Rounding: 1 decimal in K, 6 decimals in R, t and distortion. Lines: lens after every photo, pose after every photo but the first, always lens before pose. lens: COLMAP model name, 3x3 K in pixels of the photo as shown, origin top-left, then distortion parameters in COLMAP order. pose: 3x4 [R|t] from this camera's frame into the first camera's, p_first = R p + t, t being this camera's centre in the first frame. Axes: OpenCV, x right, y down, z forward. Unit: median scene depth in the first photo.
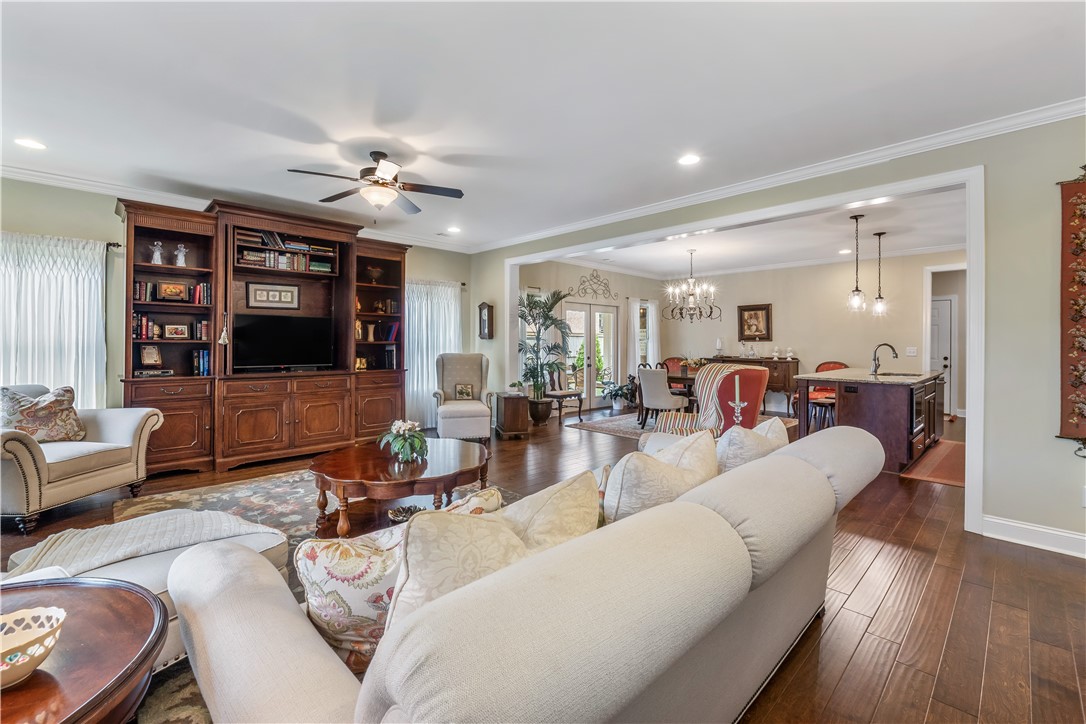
lens RADIAL K [[466.1, 0, 533.1], [0, 466.1, 347.8], [0, 0, 1]] dist [-0.004612, -0.000449]
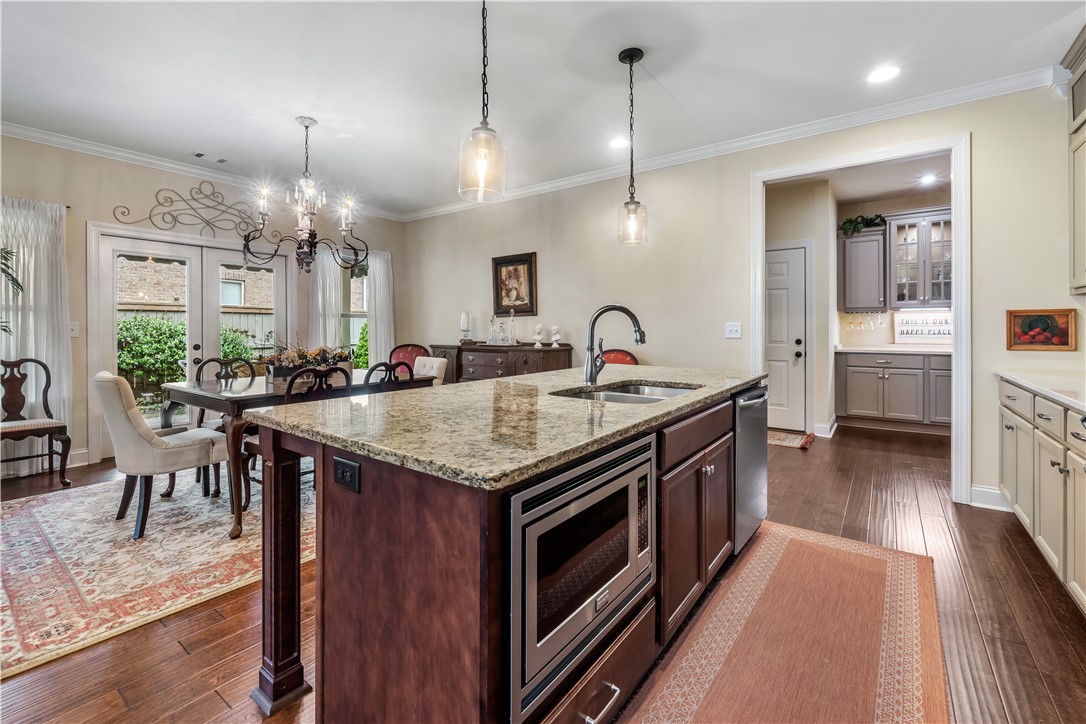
lens RADIAL K [[466.1, 0, 530.5], [0, 466.1, 335.7], [0, 0, 1]] dist [-0.004612, -0.000449]
pose [[0.987946, -0.007102, 0.154633, 0.412719], [0.006416, 0.999967, 0.004933, 0.008527], [-0.154663, -0.003881, 0.987960, 0.414716]]
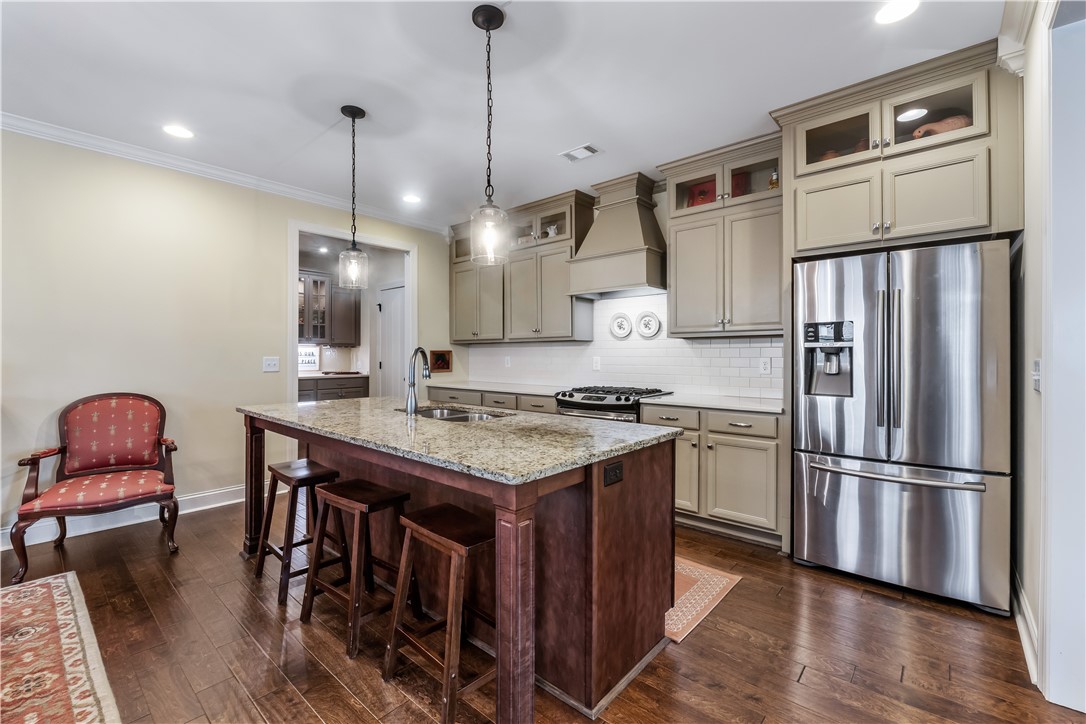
lens RADIAL K [[466.1, 0, 545.0], [0, 466.1, 354.1], [0, 0, 1]] dist [-0.004612, -0.000449]
pose [[-0.085246, -0.003222, 0.996355, 0.191713], [0.010124, 0.999940, 0.004100, -0.002557], [-0.996308, 0.010437, -0.085208, 0.596922]]
